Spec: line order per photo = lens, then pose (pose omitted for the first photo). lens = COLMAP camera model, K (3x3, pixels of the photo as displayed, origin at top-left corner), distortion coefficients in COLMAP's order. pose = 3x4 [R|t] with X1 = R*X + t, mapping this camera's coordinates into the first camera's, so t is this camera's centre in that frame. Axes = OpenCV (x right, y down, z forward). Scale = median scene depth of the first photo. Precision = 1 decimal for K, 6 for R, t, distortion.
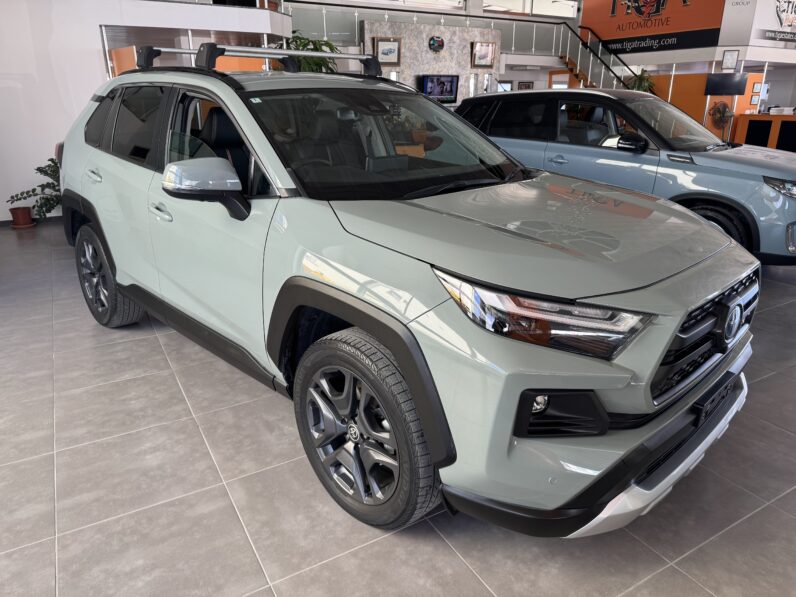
lens RADIAL K [[568.4, 0, 400.9], [0, 568.4, 297.0], [0, 0, 1]] dist [0.001501, -0.003747]
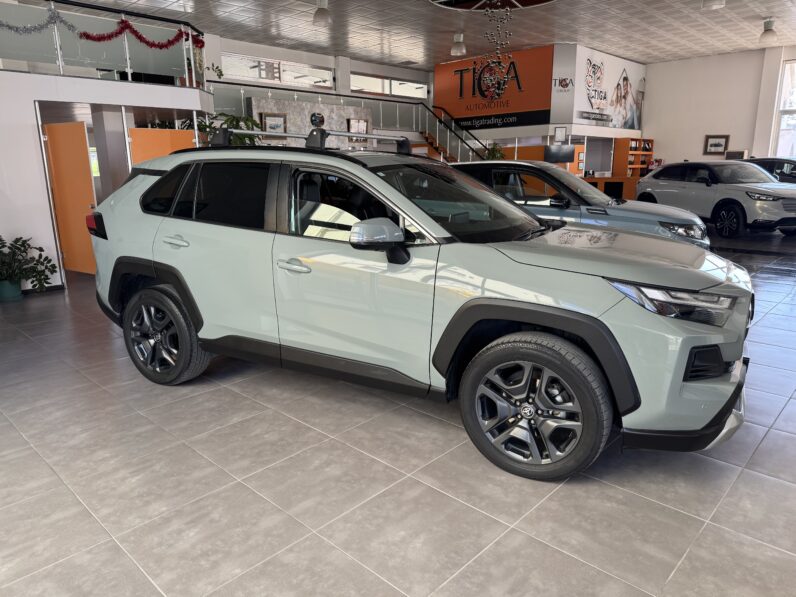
lens RADIAL K [[558.3, 0, 397.0], [0, 558.3, 300.4], [0, 0, 1]] dist [0.086272, -0.125591]
pose [[0.960405, -0.074762, 0.268388, -0.210739], [0.102323, 0.990654, -0.090197, 0.019712], [-0.259136, 0.114088, 0.959079, -0.067148]]
